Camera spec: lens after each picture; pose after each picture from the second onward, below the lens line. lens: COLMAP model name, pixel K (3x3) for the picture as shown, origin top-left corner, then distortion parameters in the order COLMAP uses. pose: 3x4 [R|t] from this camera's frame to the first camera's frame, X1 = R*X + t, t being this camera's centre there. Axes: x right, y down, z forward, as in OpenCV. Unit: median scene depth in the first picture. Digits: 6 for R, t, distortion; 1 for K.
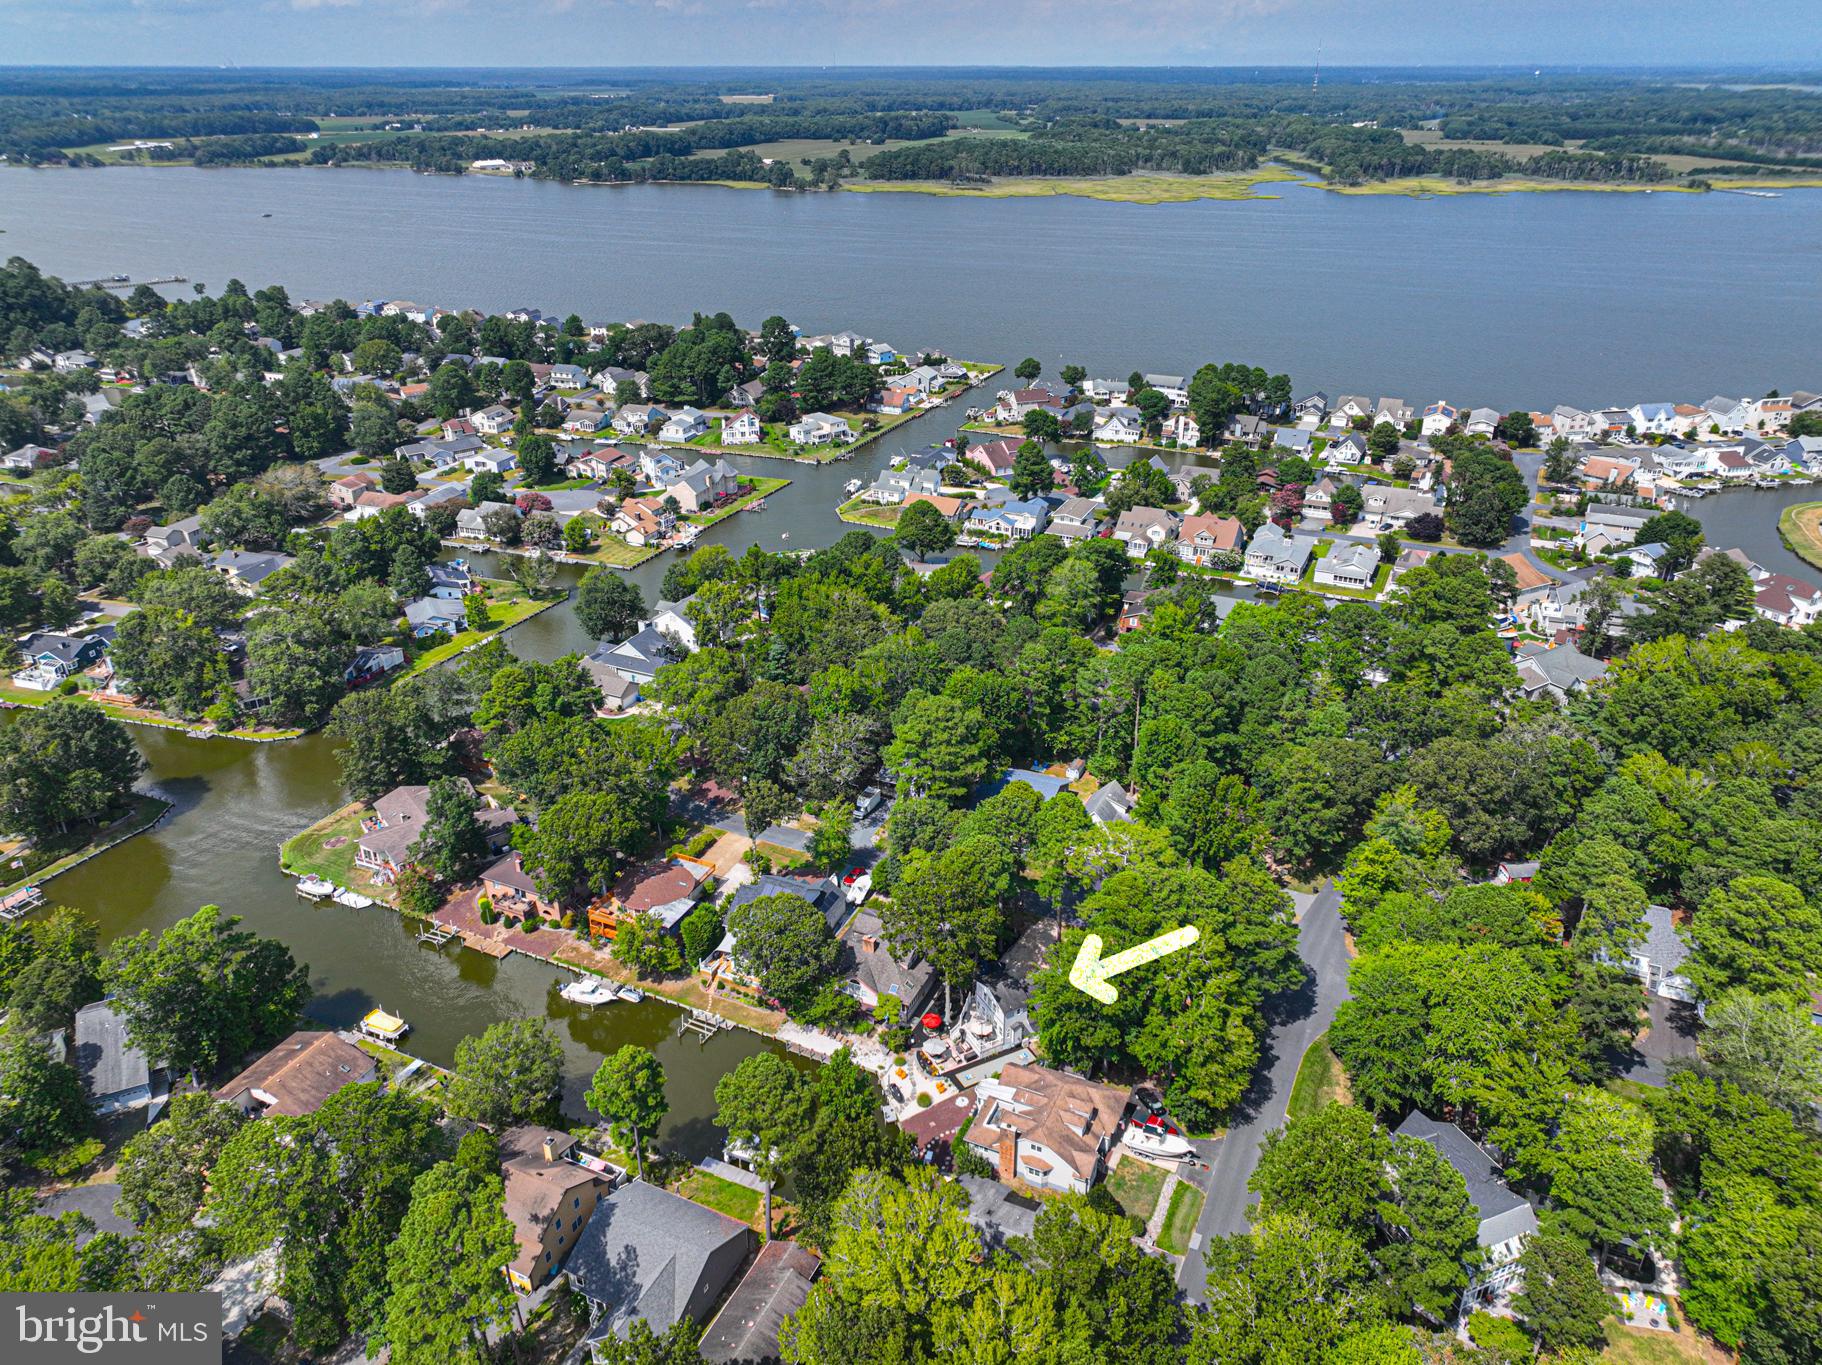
lens RADIAL K [[1281.1, 0, 916.2], [0, 1281.1, 682.9], [0, 0, 1]] dist [-0.004453, 0.018371]
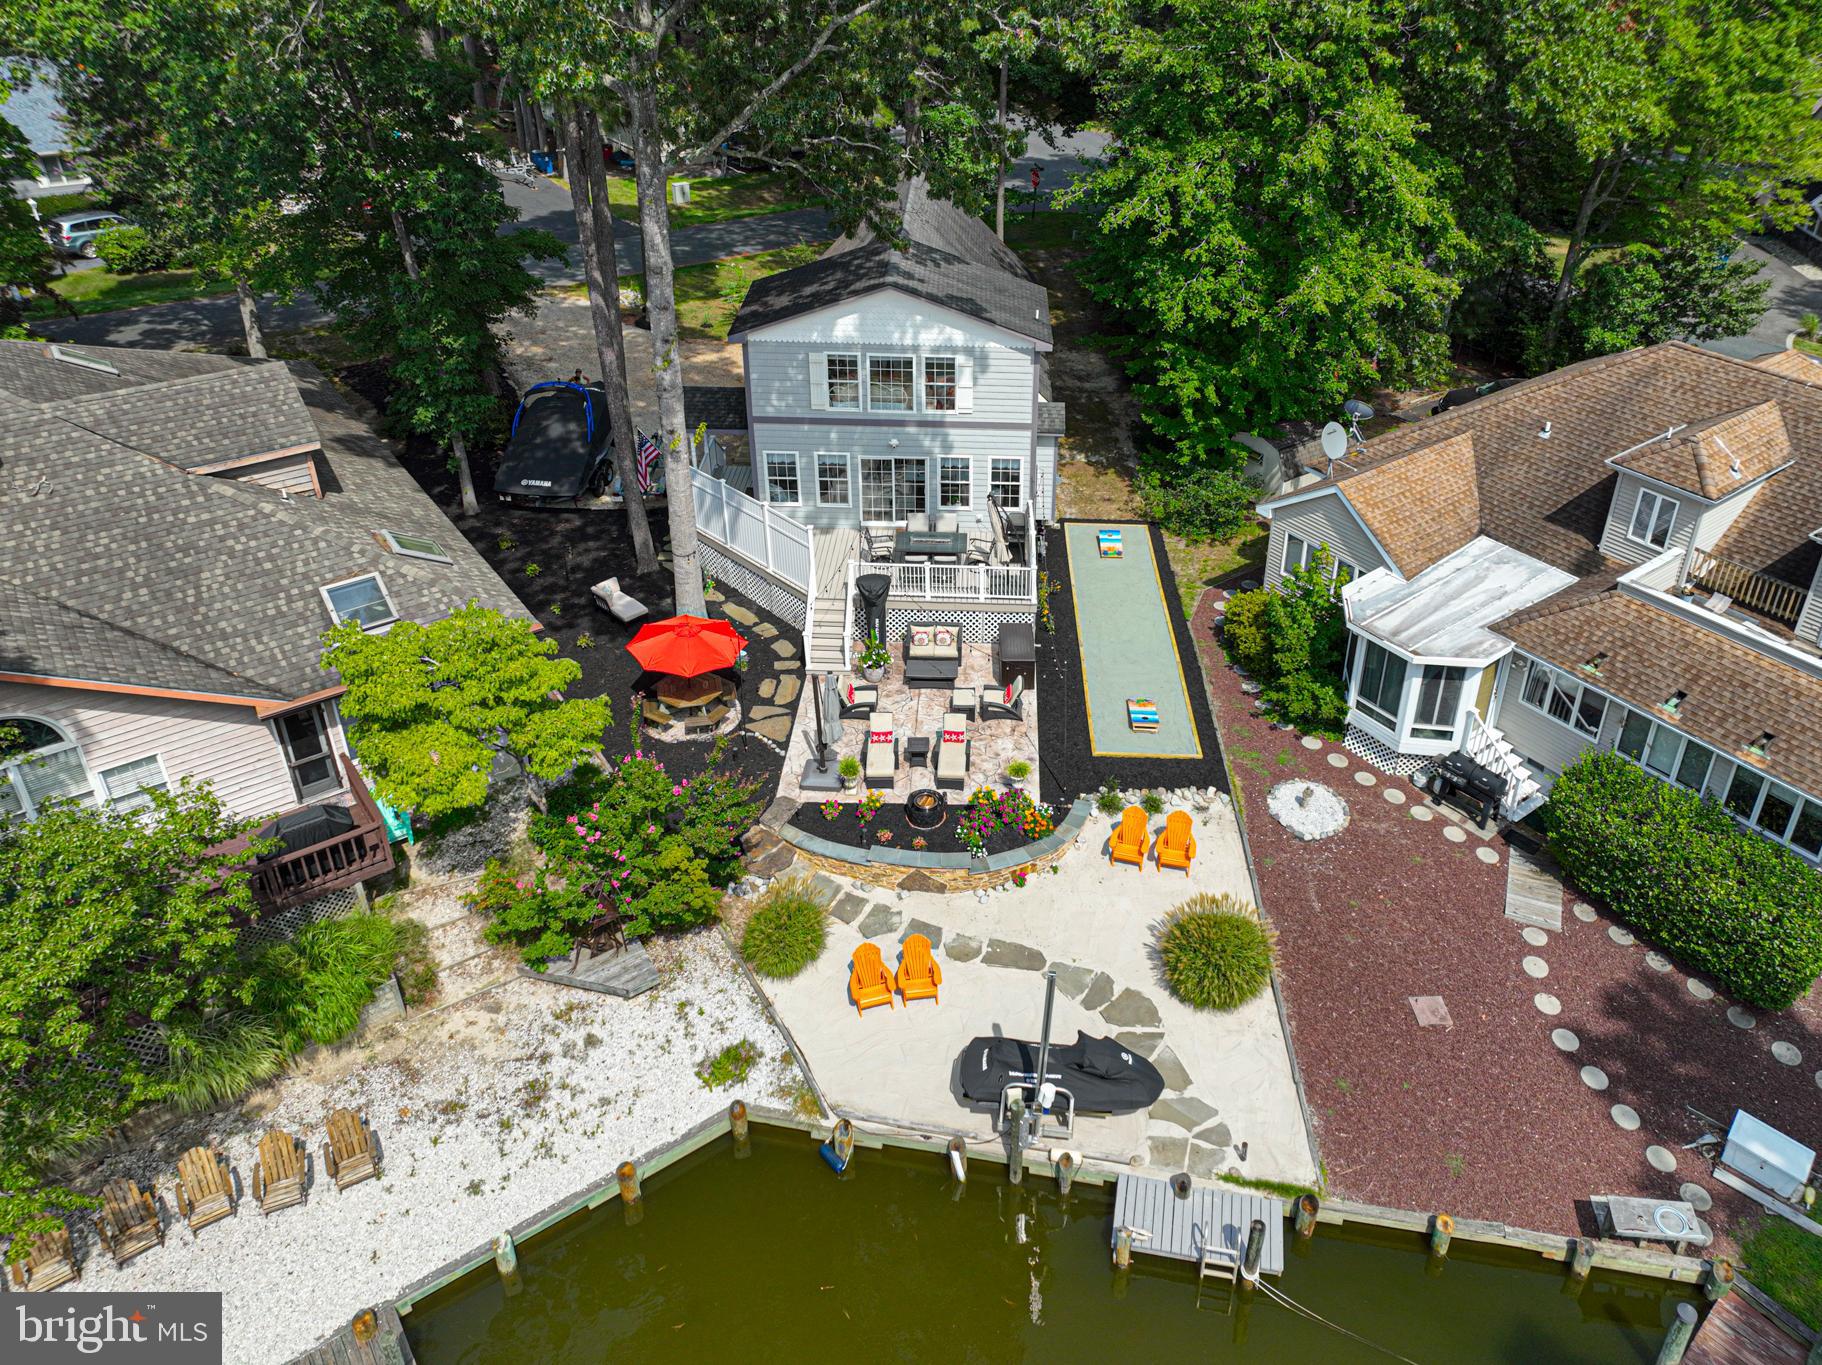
lens RADIAL K [[1311.0, 0, 1001.0], [0, 1311.0, 559.2], [0, 0, 1]] dist [0.005380, 0.008661]
pose [[0.461703, -0.425072, 0.778552, -0.039620], [0.371106, 0.889762, 0.265714, 0.094888], [-0.805674, 0.166244, 0.568553, 0.368318]]
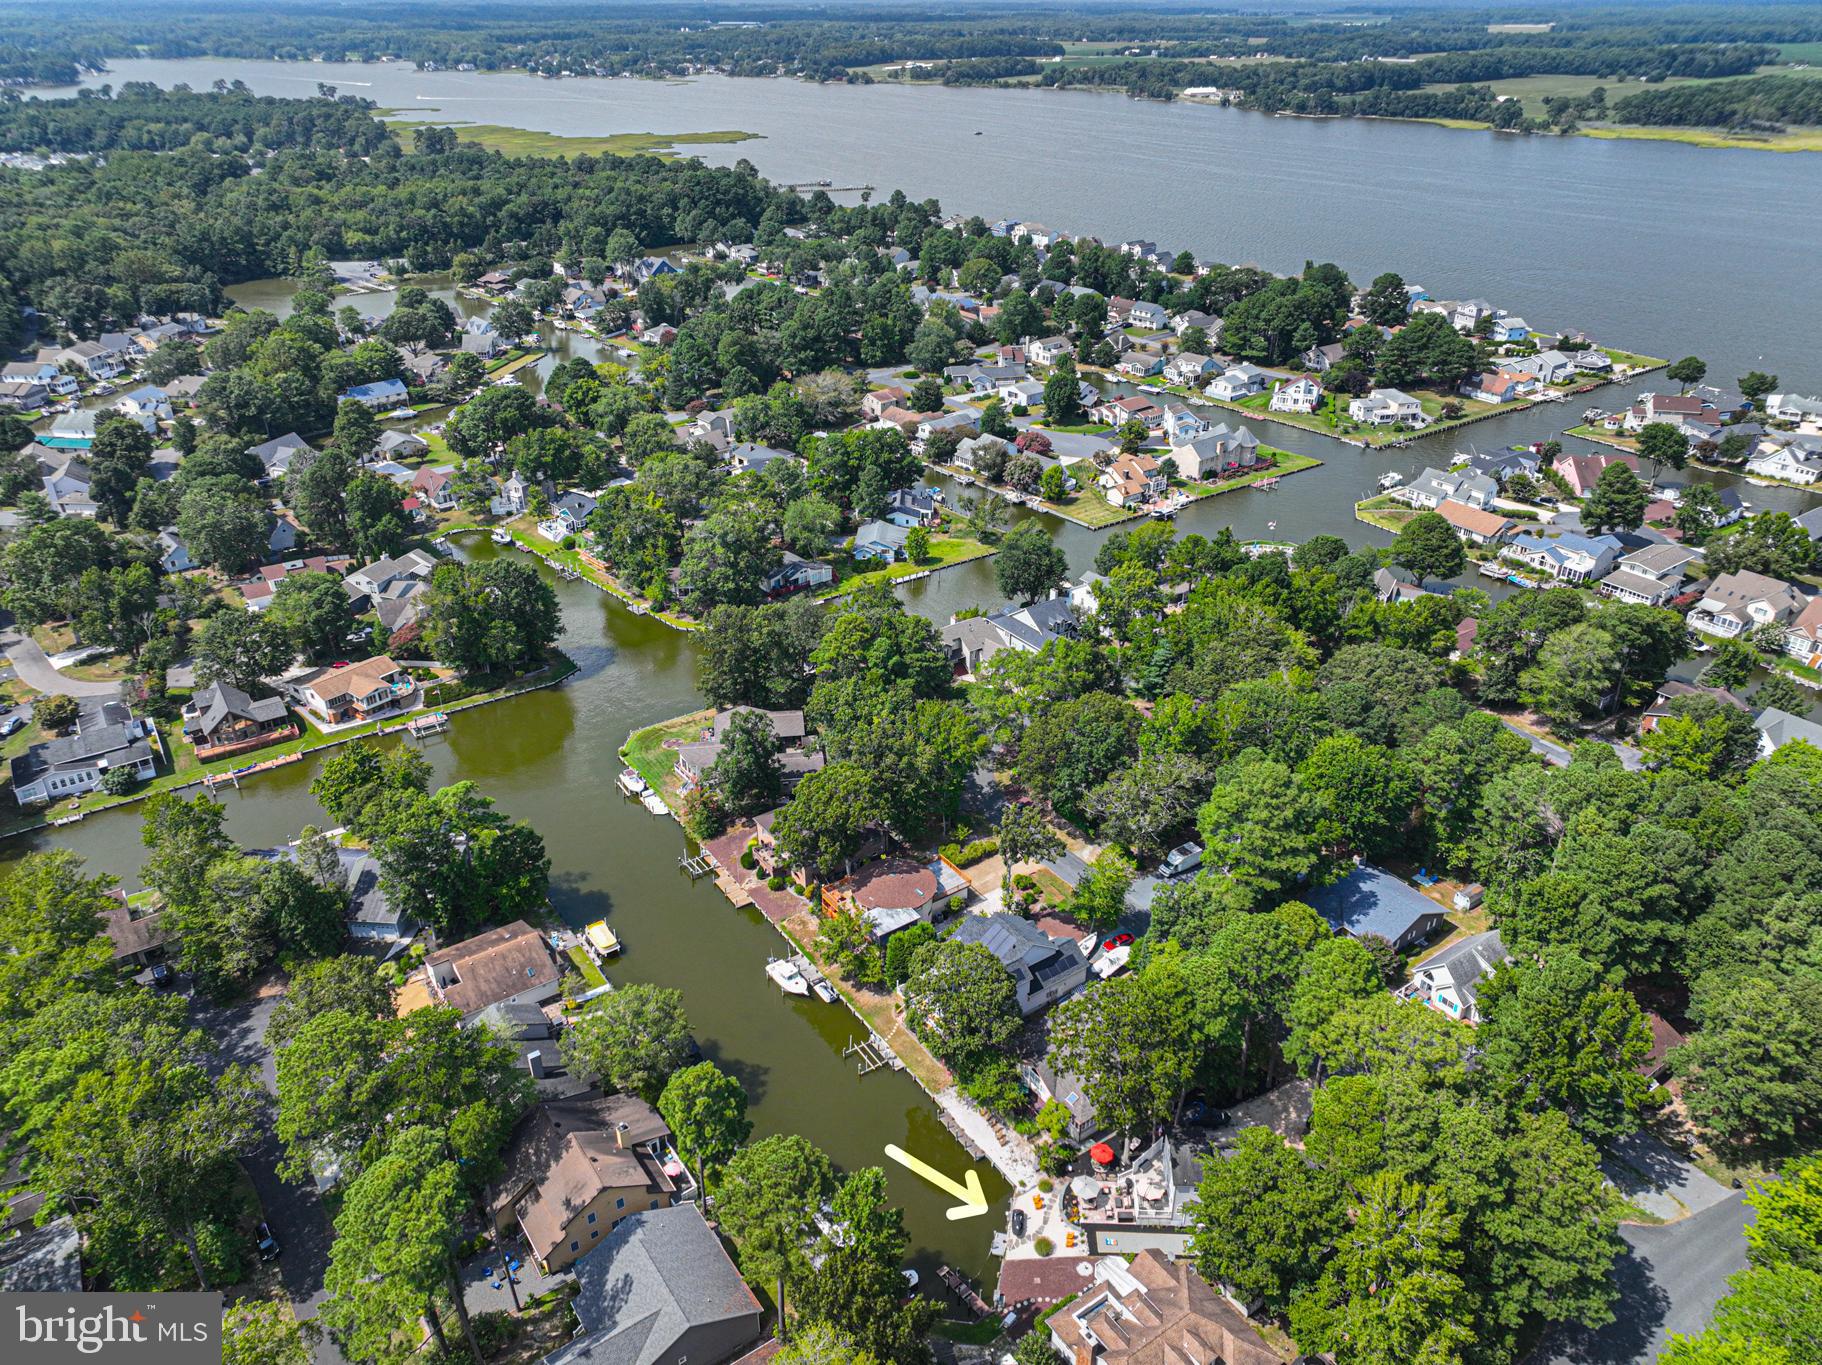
lens RADIAL K [[1281.1, 0, 916.2], [0, 1281.1, 682.9], [0, 0, 1]] dist [-0.004453, 0.018371]
pose [[0.865093, 0.237931, -0.441592, 0.084006], [-0.217821, 0.971200, 0.096566, -0.034206], [0.451850, 0.012650, 0.892004, 0.089758]]
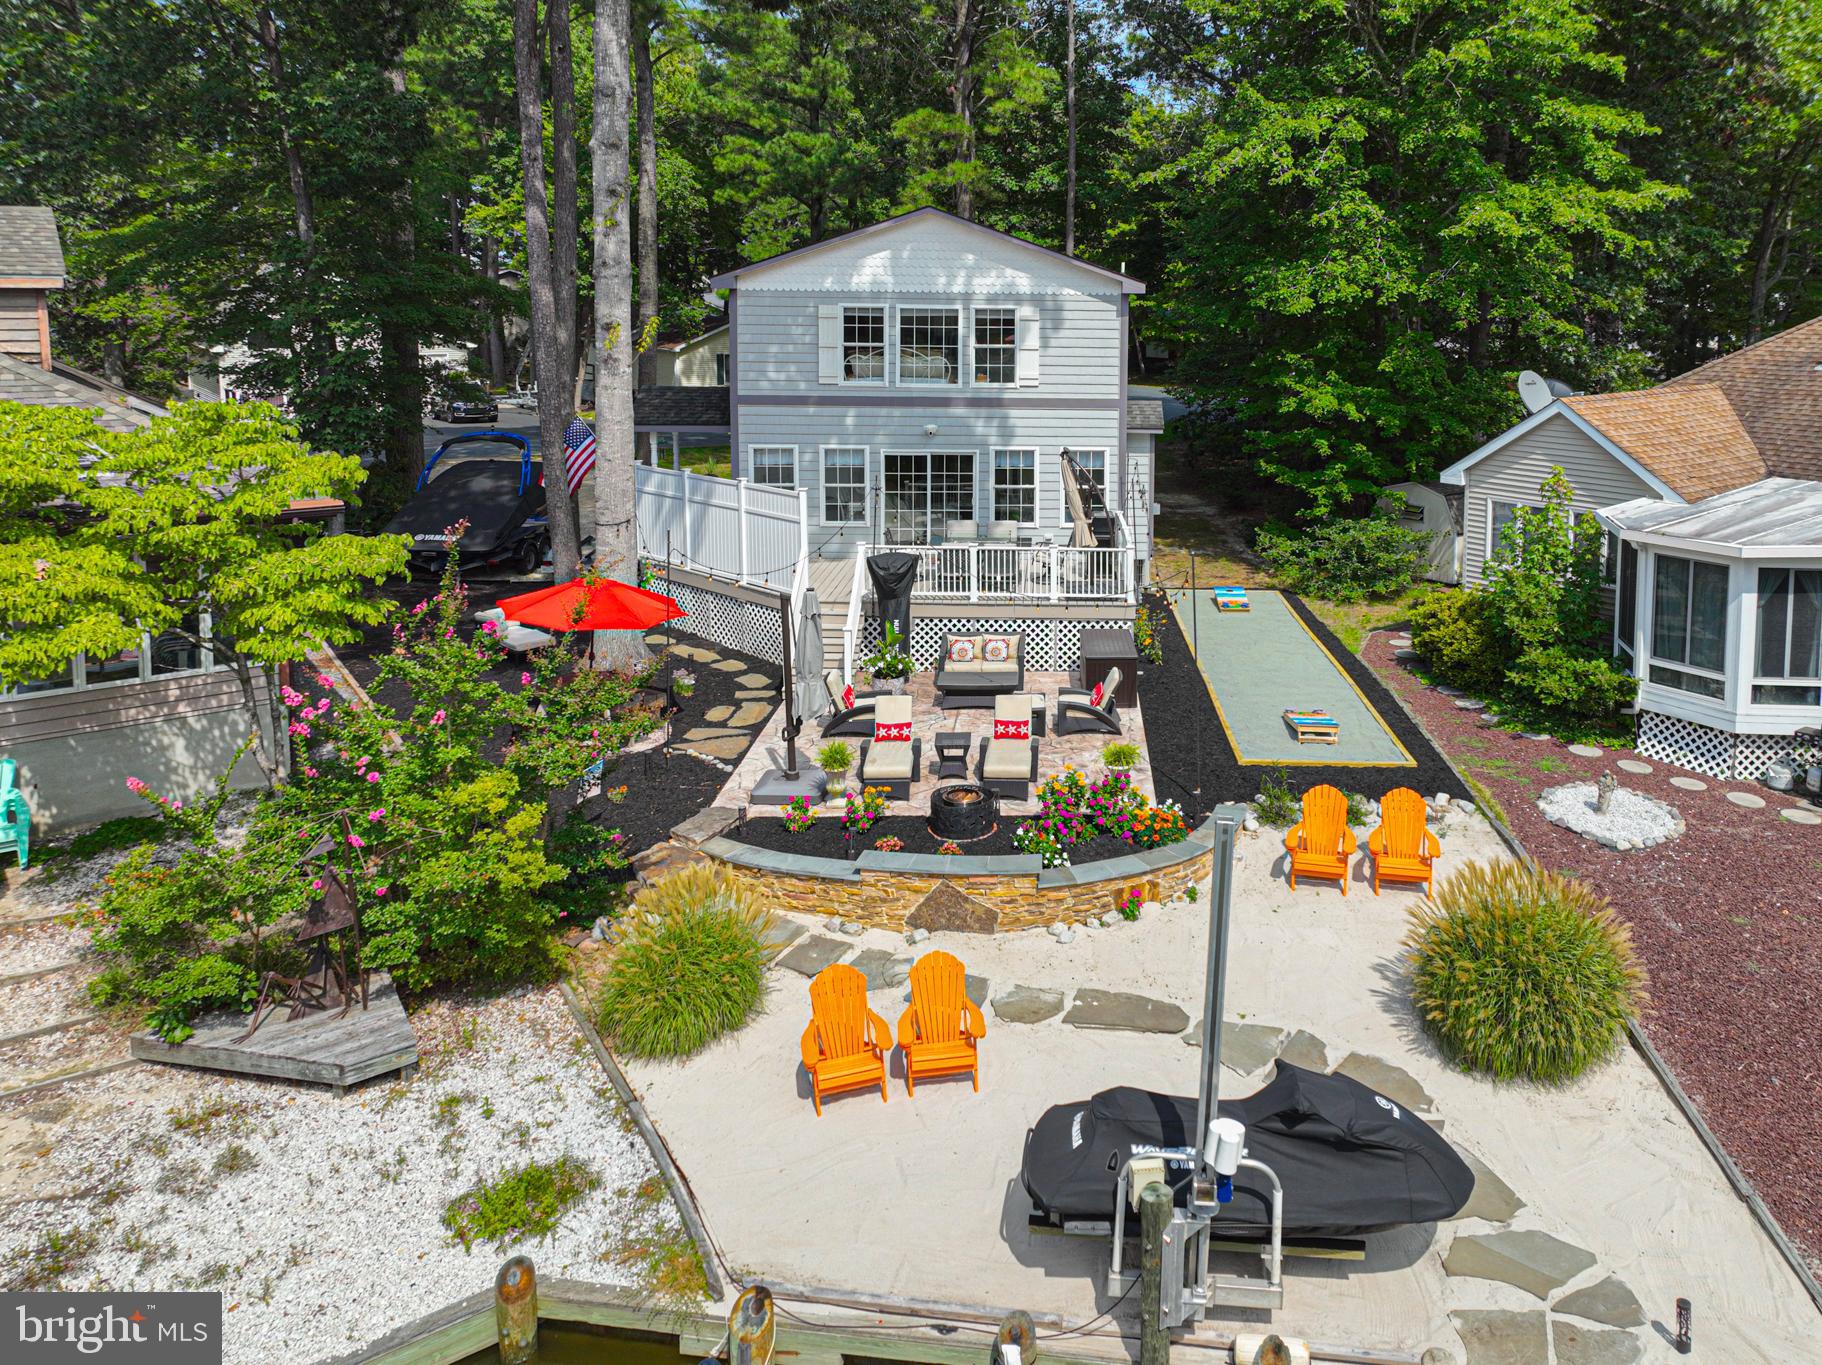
lens RADIAL K [[1378.6, 0, 1101.0], [0, 1378.6, 477.2], [0, 0, 1]] dist [0.000994, 0.004302]
pose [[0.435635, -0.112392, 0.893079, -0.028545], [0.388989, 0.918251, -0.074185, 0.117425], [-0.811733, 0.379715, 0.443741, 0.385876]]
